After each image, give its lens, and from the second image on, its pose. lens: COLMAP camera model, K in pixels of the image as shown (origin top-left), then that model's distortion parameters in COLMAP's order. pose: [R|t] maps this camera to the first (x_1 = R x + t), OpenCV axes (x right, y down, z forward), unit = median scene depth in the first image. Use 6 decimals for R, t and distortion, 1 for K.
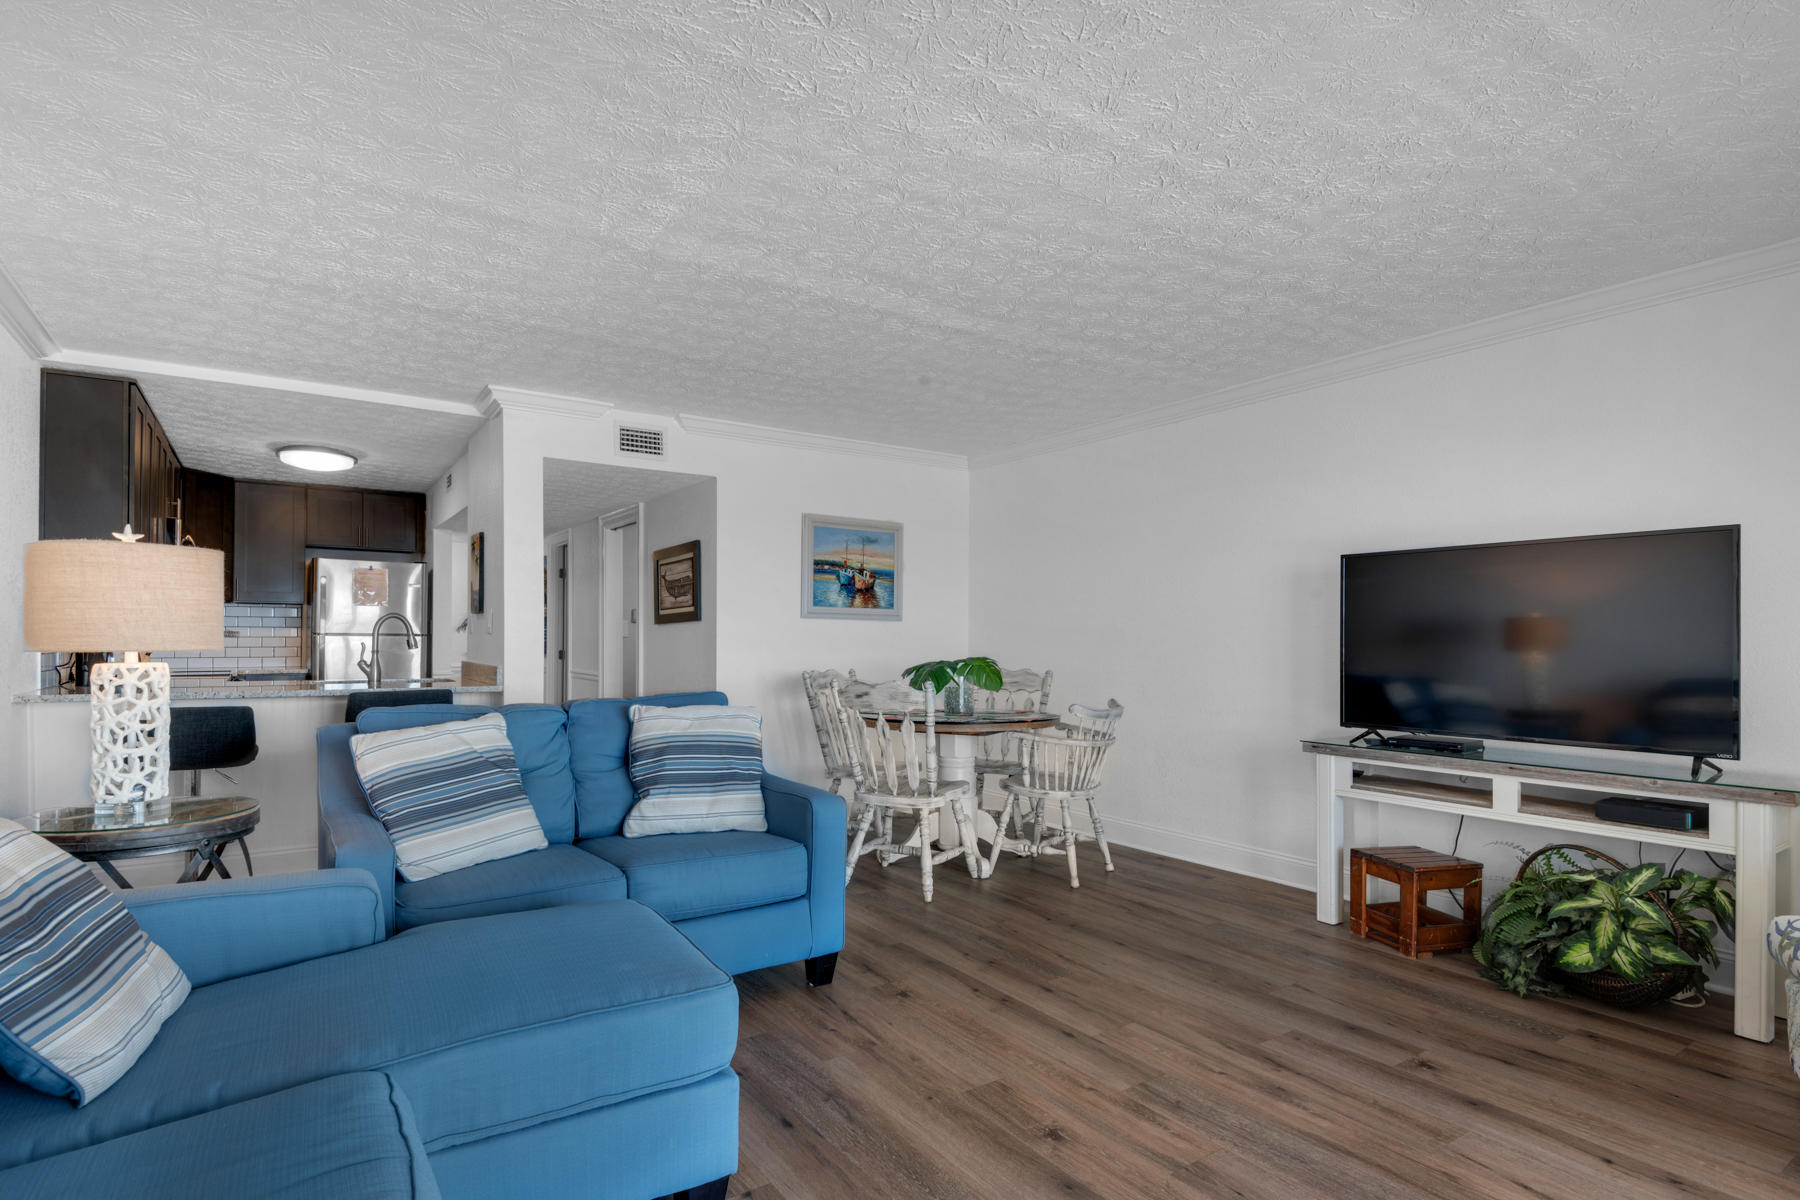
lens RADIAL K [[898.8, 0, 907.1], [0, 898.8, 627.3], [0, 0, 1]] dist [0.022610, -0.020578]
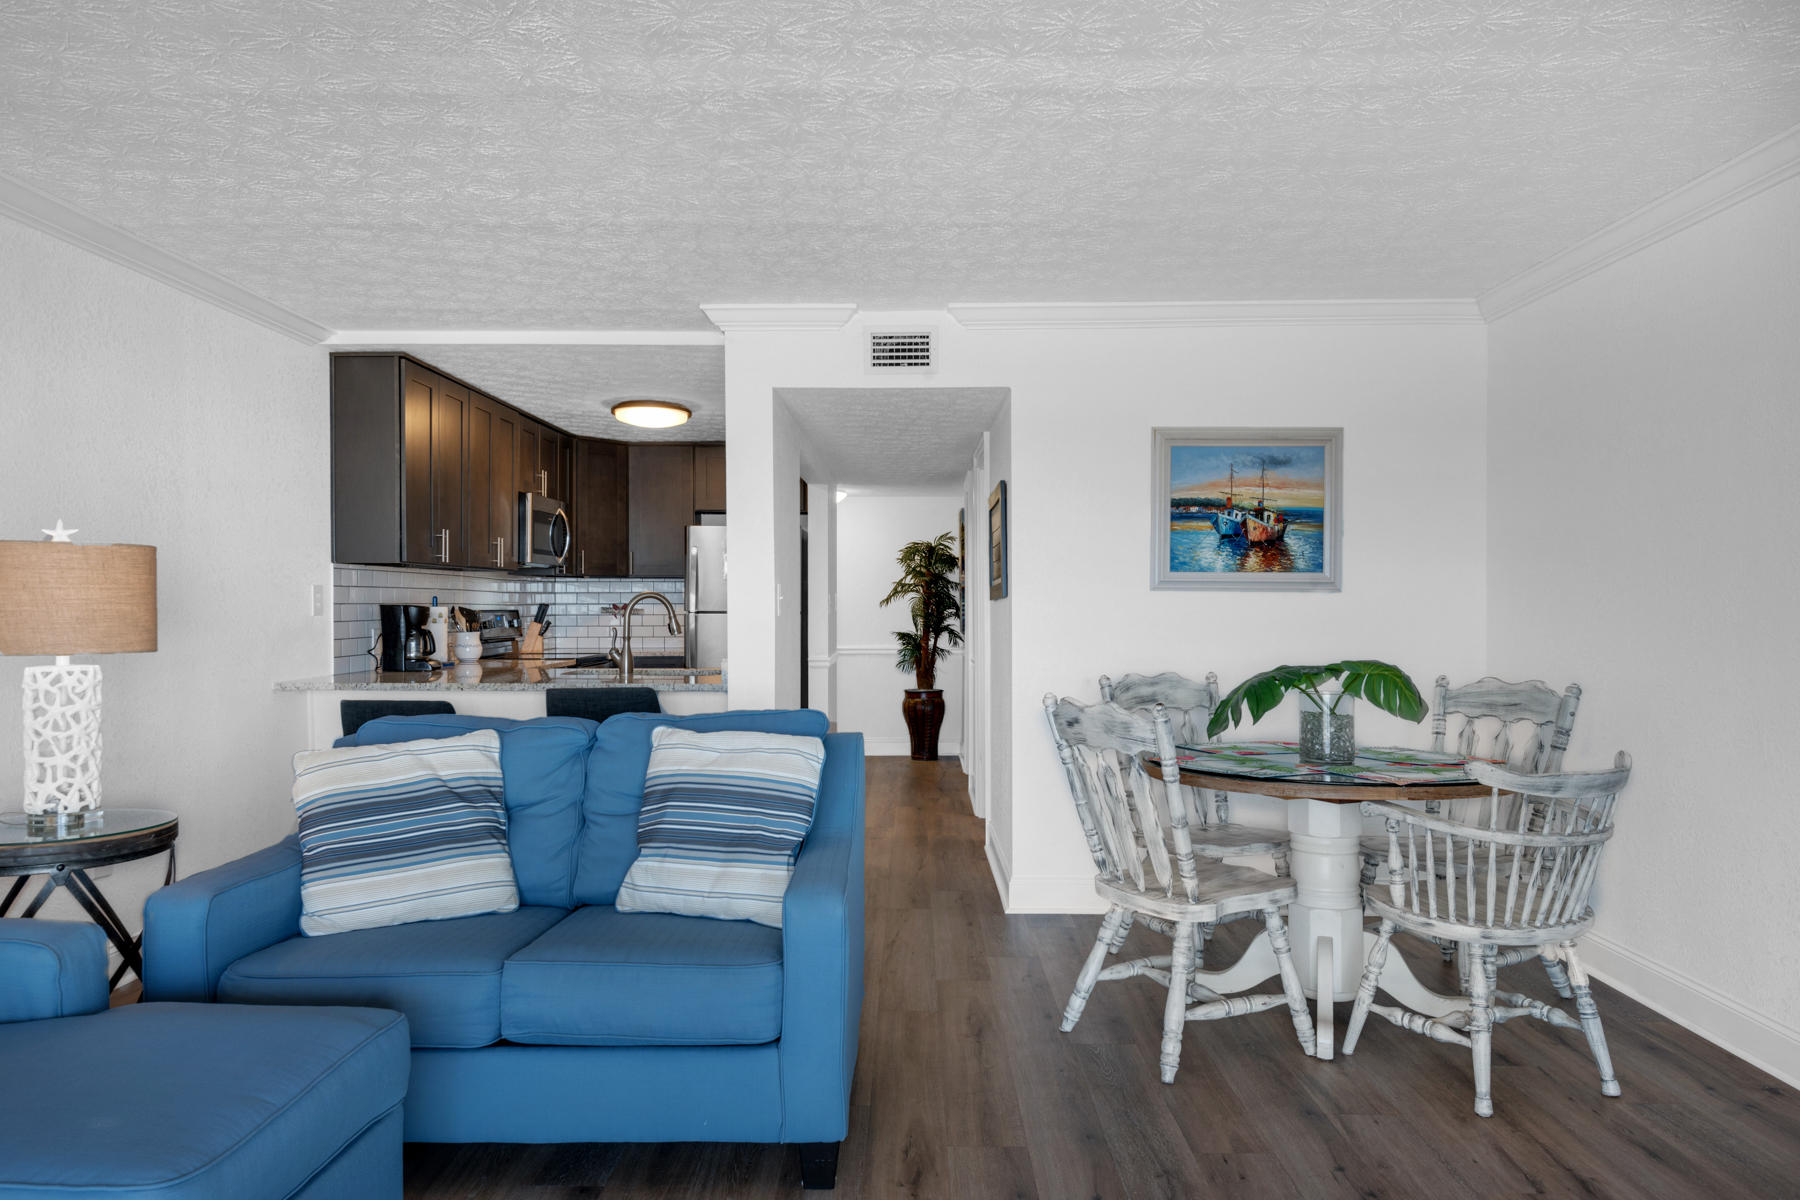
lens RADIAL K [[1210.5, 0, 908.8], [0, 1210.5, 603.6], [0, 0, 1]] dist [0.030778, -0.021127]
pose [[0.818894, -0.004308, -0.573929, 0.309409], [0.011898, 0.999884, 0.009472, -0.014193], [0.573822, -0.014586, 0.818850, 0.235859]]
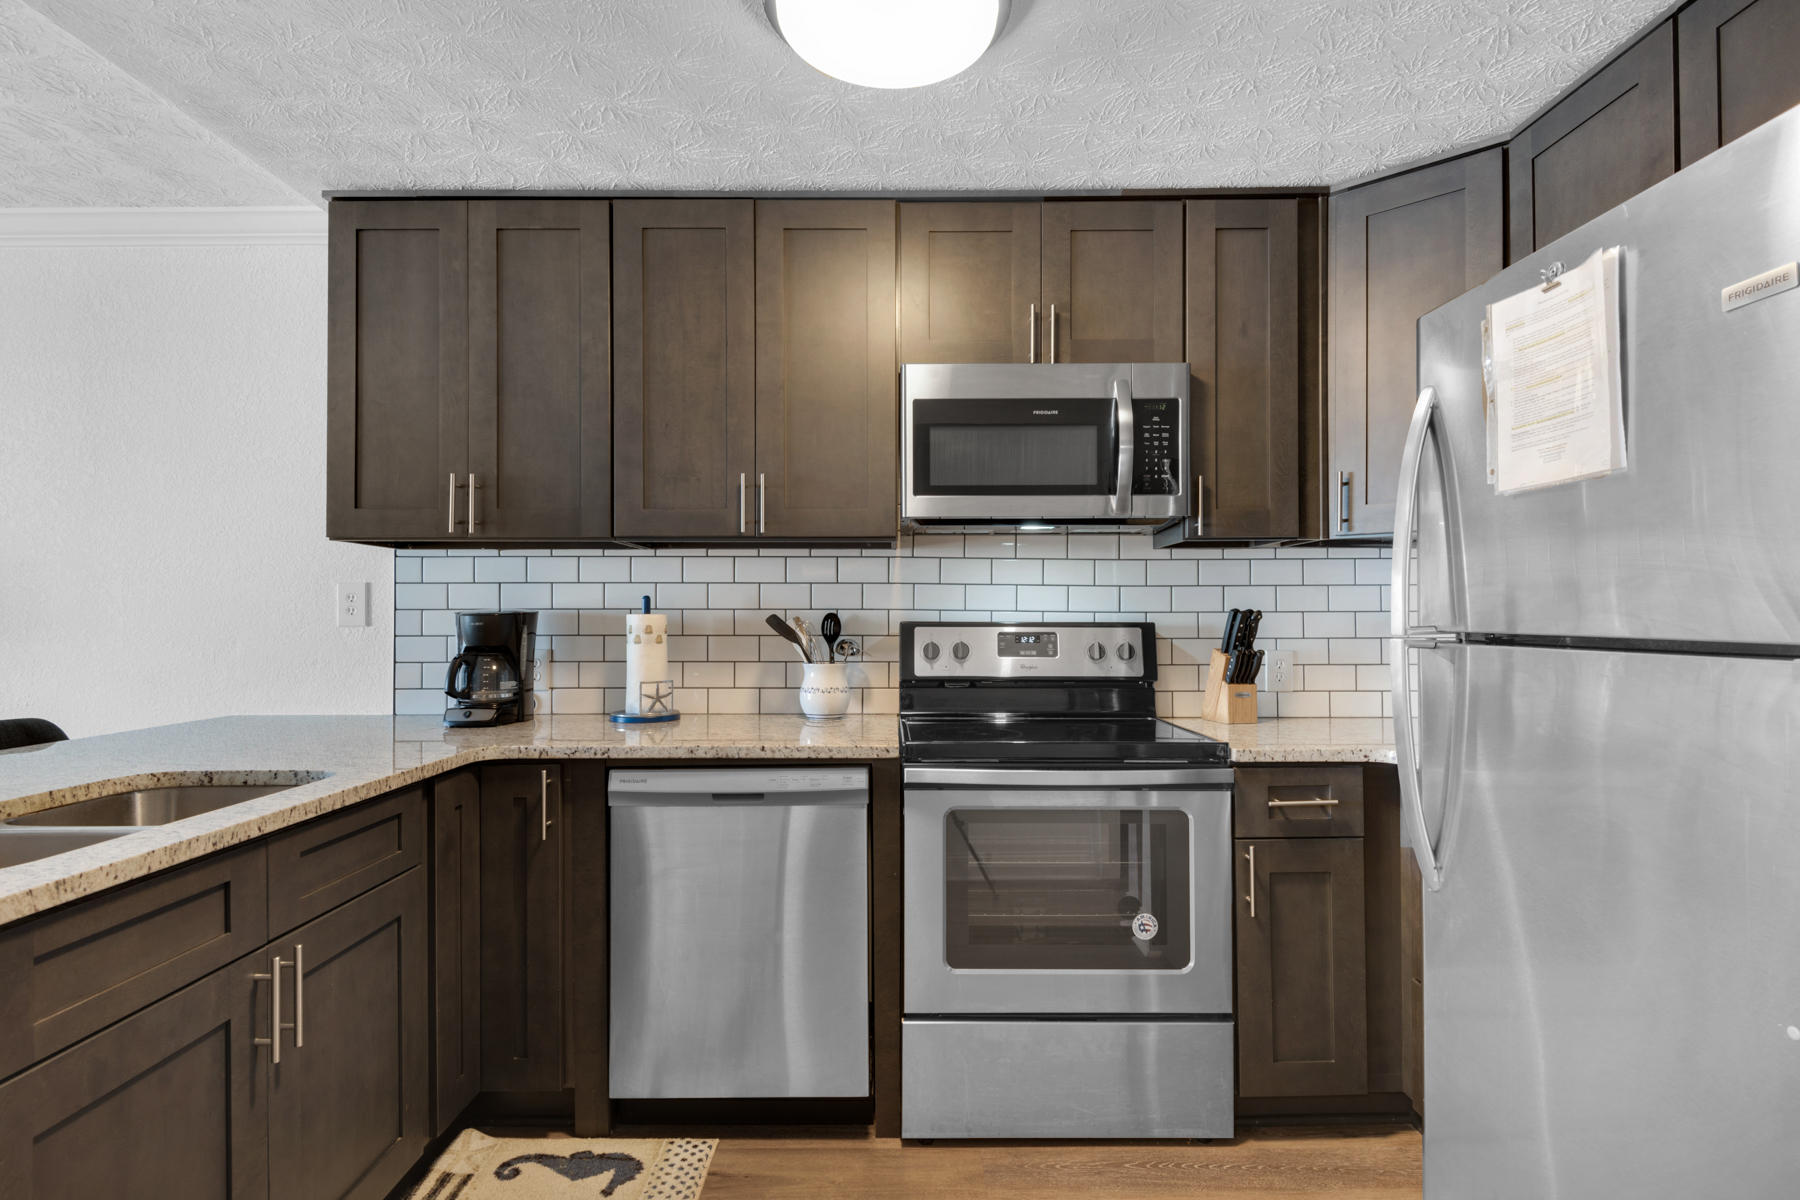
lens RADIAL K [[898.8, 0, 914.8], [0, 898.8, 606.6], [0, 0, 1]] dist [0.022610, -0.020578]
pose [[-0.564223, -0.013783, -0.825508, -0.580259], [0.008630, 0.999708, -0.022590, 0.005992], [0.825578, -0.019870, -0.563939, 1.568172]]
